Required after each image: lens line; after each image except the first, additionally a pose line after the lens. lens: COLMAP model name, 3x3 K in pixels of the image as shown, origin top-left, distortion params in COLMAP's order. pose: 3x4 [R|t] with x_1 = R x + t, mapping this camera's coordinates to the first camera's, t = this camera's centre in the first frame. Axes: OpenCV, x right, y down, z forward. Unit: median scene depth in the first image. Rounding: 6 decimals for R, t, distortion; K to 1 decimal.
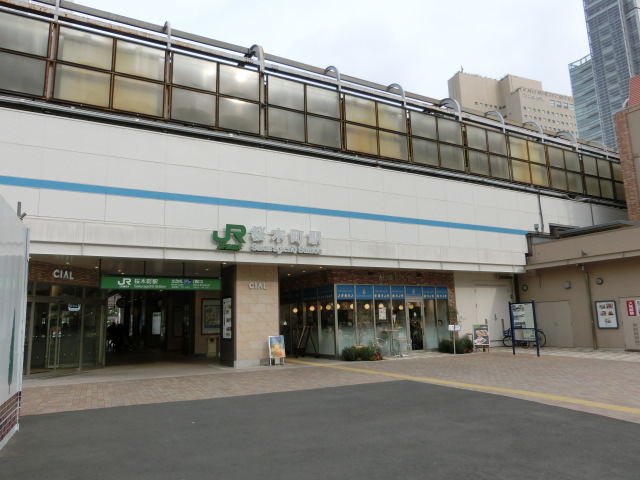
lens RADIAL K [[457.0, 0, 319.7], [0, 457.0, 242.8], [0, 0, 1]] dist [-0.035582, 0.006987]
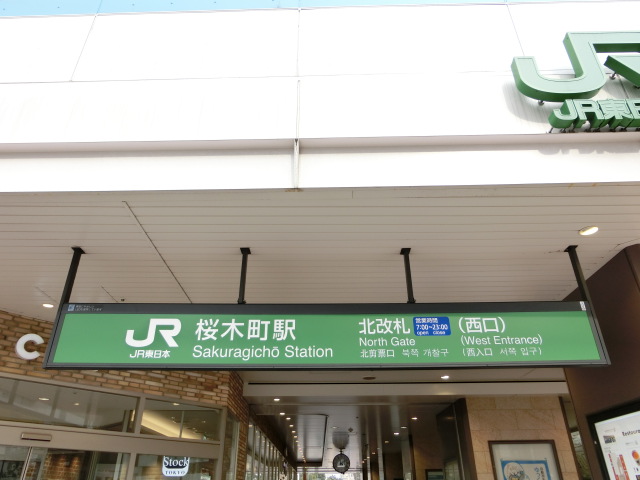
lens RADIAL K [[457.0, 0, 319.3], [0, 457.0, 236.3], [0, 0, 1]] dist [-0.035582, 0.006987]
pose [[0.860980, -0.229080, -0.454131, -0.113828], [0.061858, 0.933368, -0.353549, 0.058192], [0.504863, 0.276307, 0.817782, 0.390624]]
